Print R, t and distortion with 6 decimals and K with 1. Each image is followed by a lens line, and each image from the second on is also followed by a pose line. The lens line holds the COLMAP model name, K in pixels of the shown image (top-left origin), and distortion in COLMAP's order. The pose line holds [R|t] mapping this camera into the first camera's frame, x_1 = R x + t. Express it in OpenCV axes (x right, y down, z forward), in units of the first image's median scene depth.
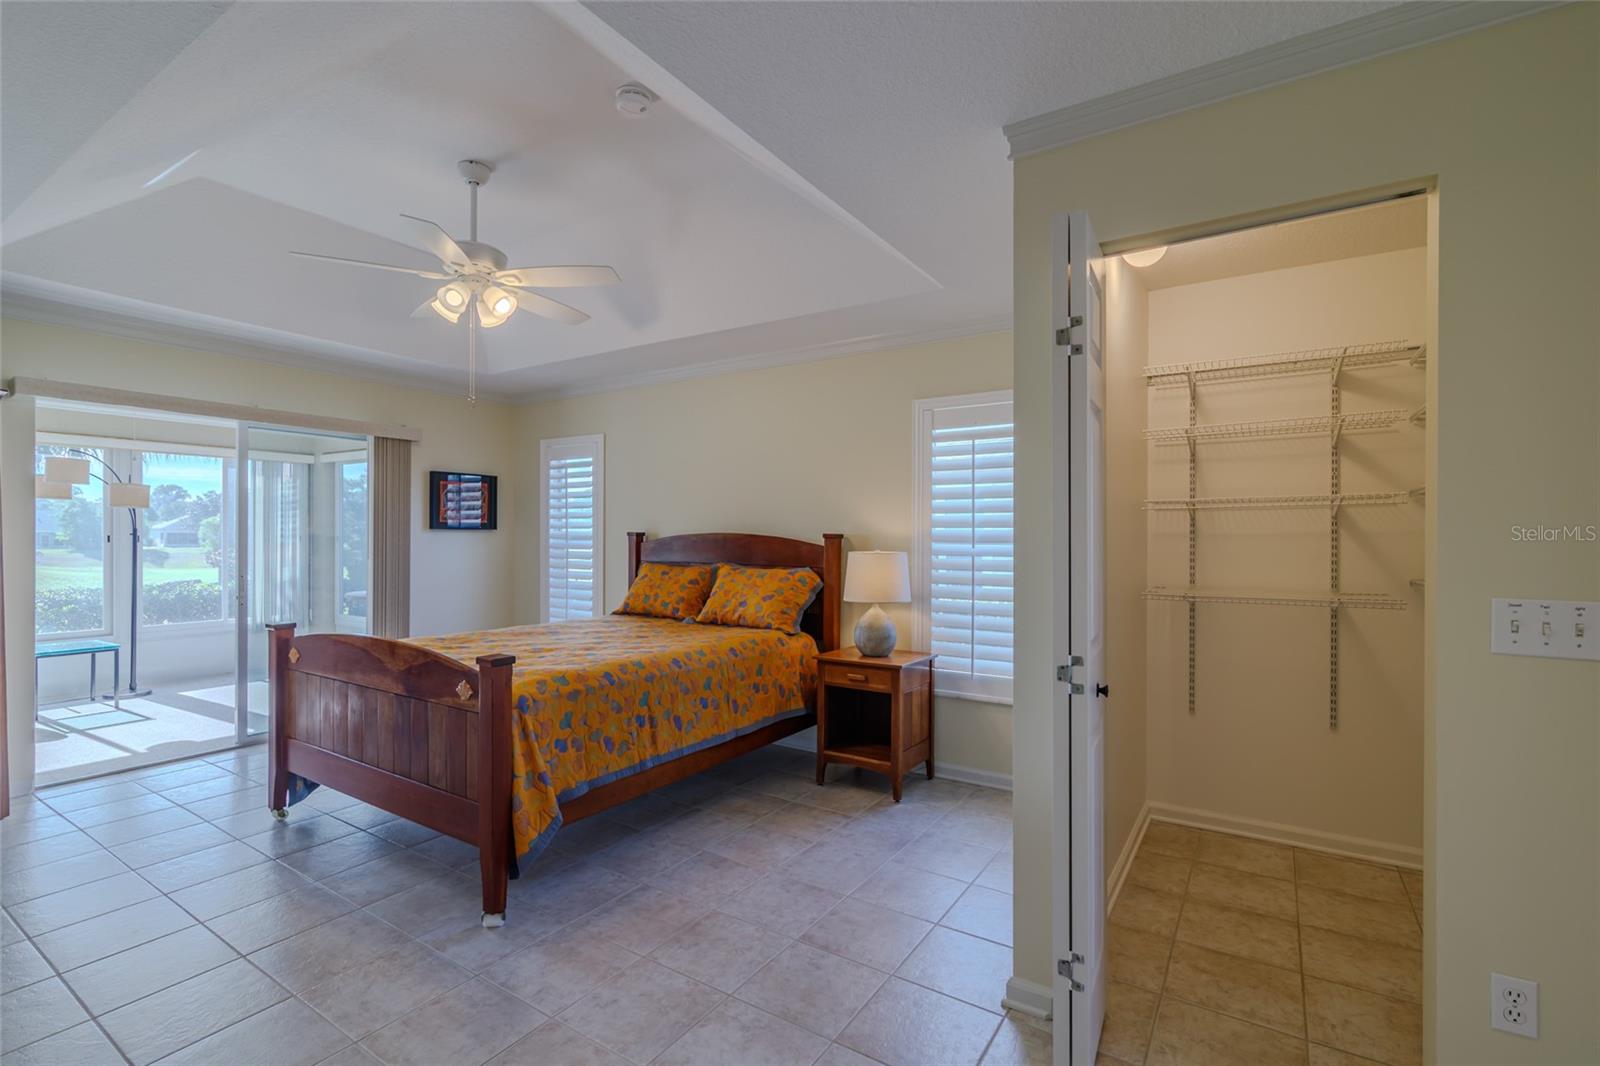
lens RADIAL K [[730.0, 0, 798.5], [0, 730.0, 530.9], [0, 0, 1]] dist [0.002749, -0.000107]
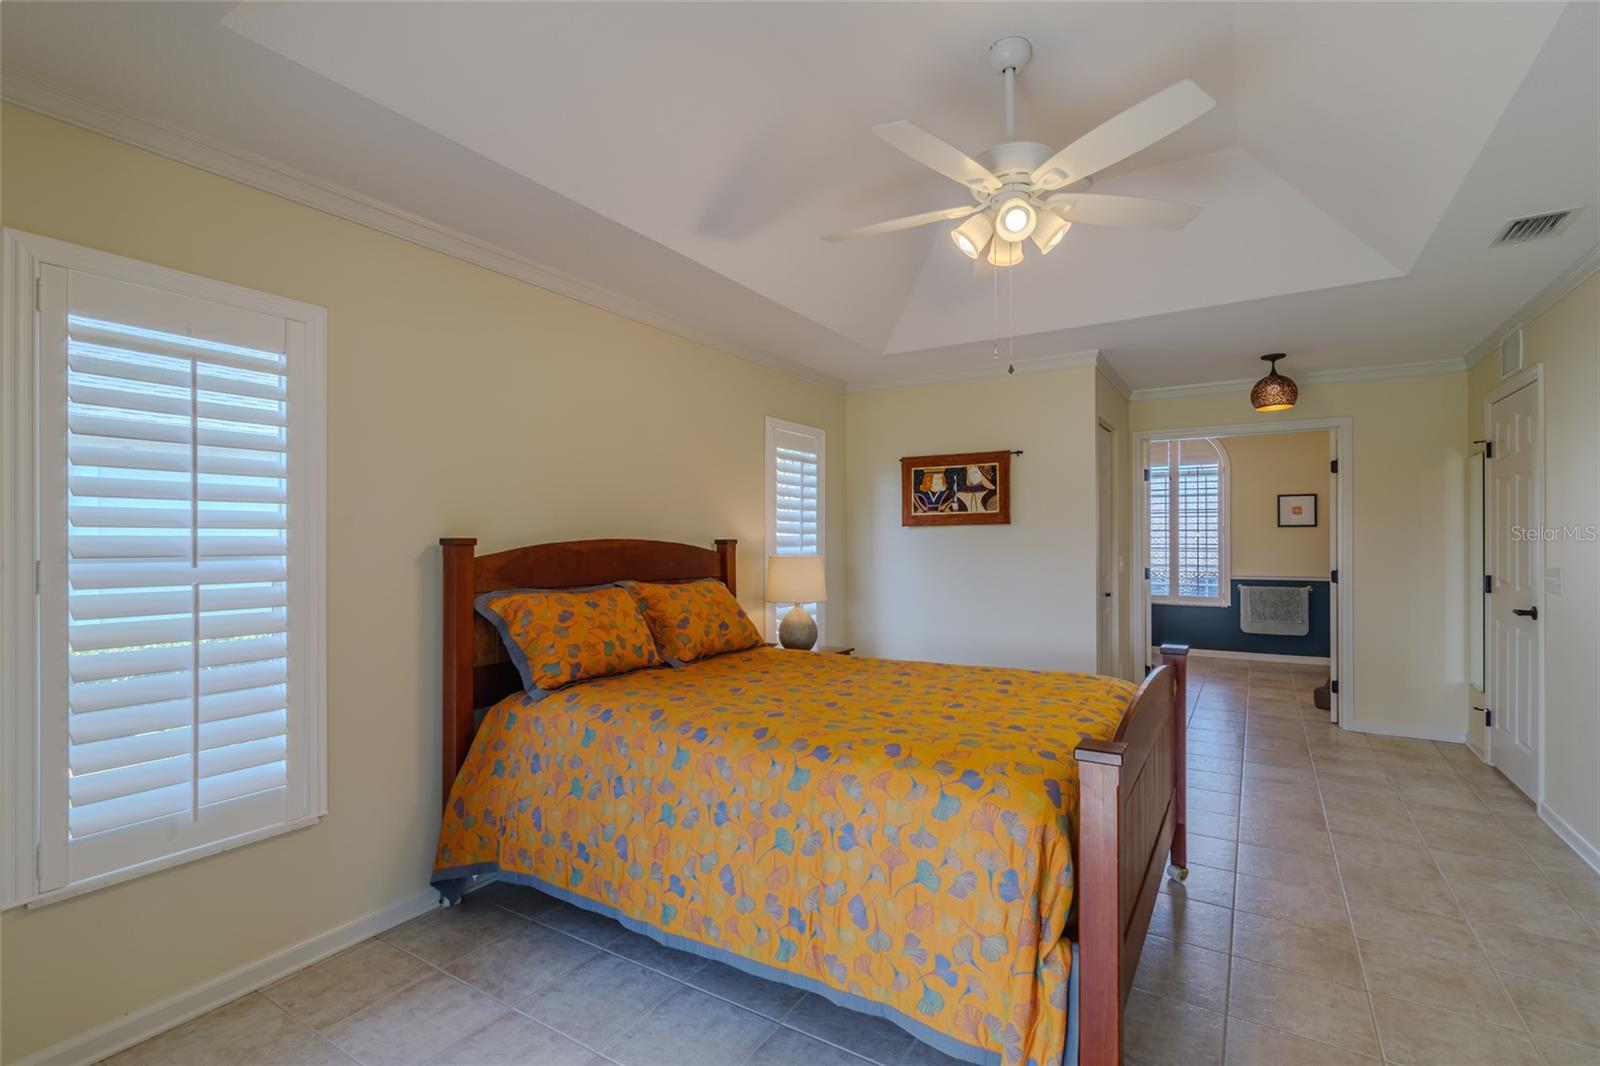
lens RADIAL K [[730.0, 0, 793.0], [0, 730.0, 535.5], [0, 0, 1]] dist [0.002749, -0.000107]
pose [[-0.010652, 0.004312, 0.999934, -0.824646], [0.008071, 0.999959, -0.004226, 0.004003], [-0.999911, 0.008025, -0.010686, 0.867160]]
